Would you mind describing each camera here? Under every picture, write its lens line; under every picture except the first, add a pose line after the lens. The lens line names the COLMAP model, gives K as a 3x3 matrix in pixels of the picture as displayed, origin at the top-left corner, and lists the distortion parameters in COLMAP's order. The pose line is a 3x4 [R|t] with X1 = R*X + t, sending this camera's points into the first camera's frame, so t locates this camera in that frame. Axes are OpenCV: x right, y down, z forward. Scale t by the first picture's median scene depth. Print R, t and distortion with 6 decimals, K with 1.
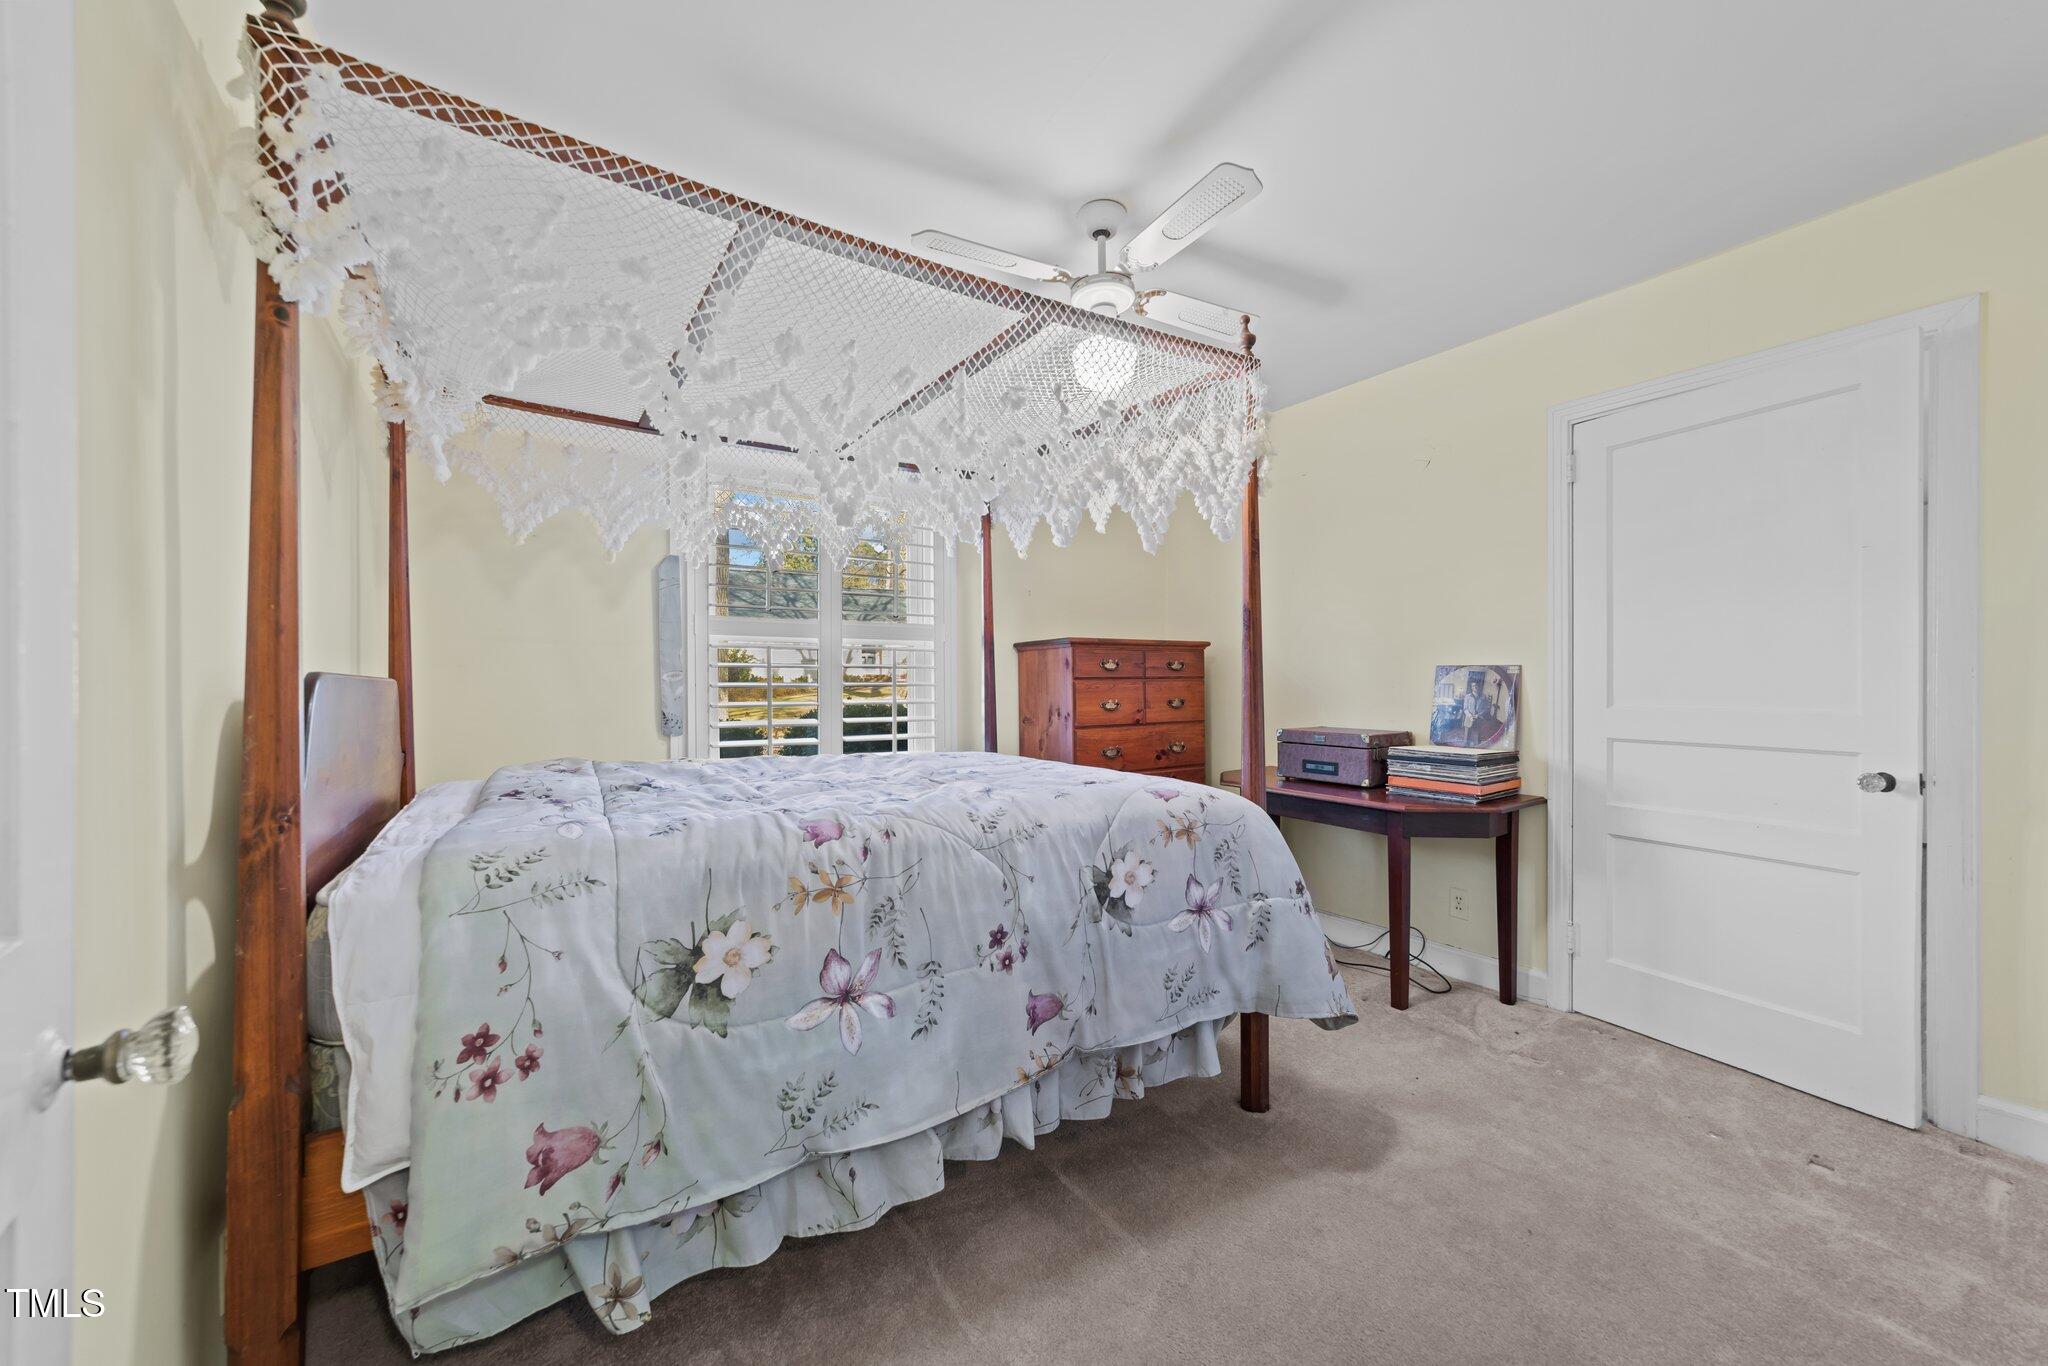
lens RADIAL K [[775.4, 0, 1024.0], [0, 775.4, 683.0], [0, 0, 1]] dist [-0.007558, 0.000499]
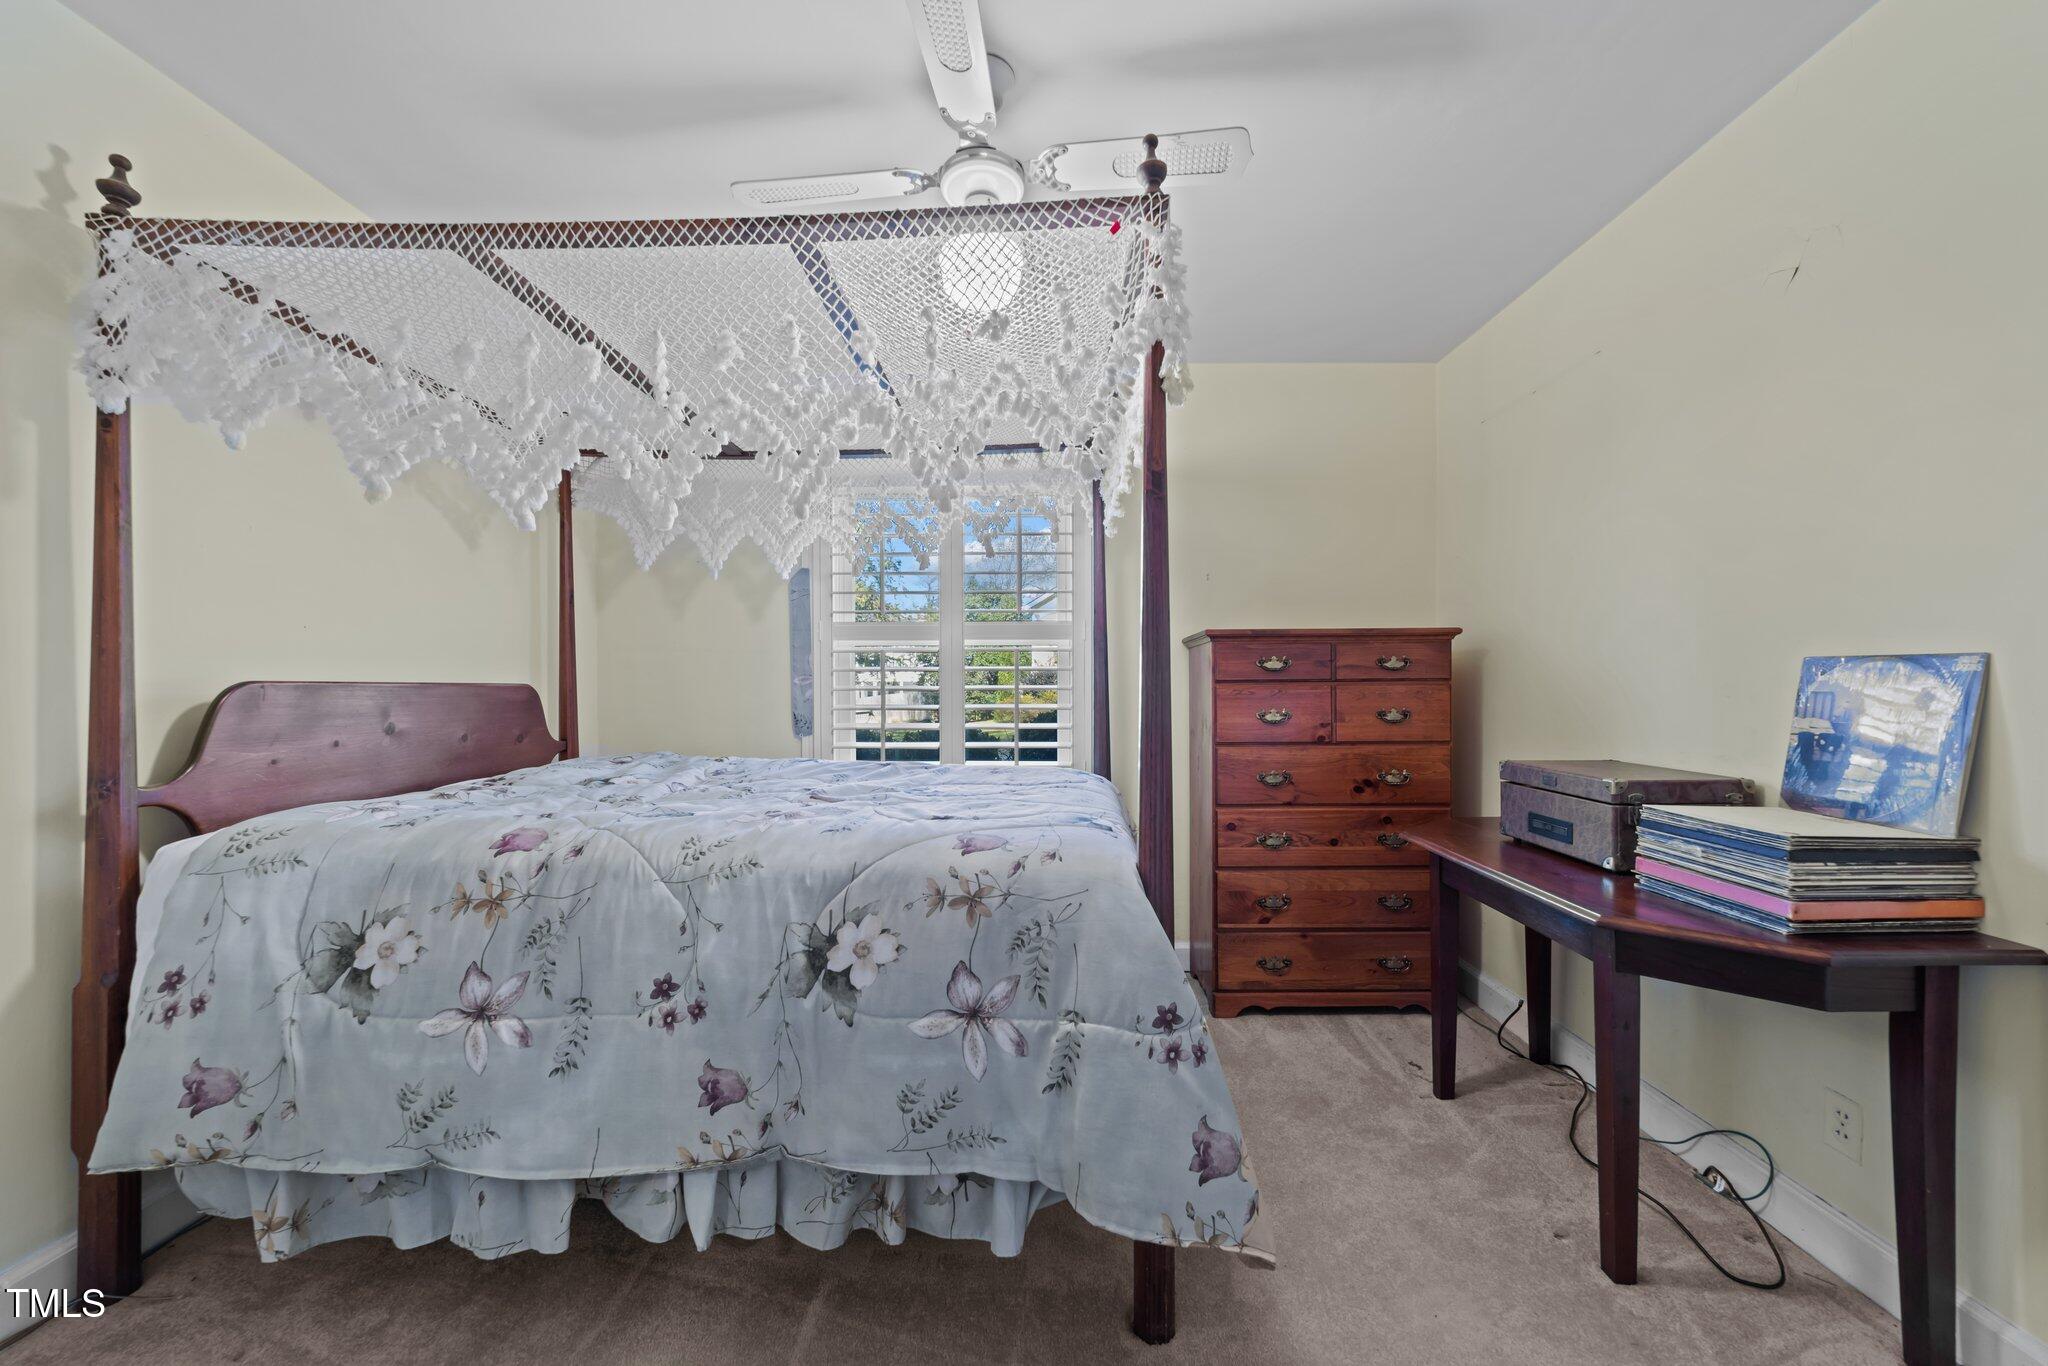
lens RADIAL K [[779.4, 0, 1021.8], [0, 779.4, 689.6], [0, 0, 1]] dist [-0.014370, 0.006969]
pose [[0.819616, 0.004958, -0.572892, 0.679437], [-0.000352, 0.999967, 0.008150, -0.007374], [0.572913, -0.006478, 0.819591, 0.458698]]
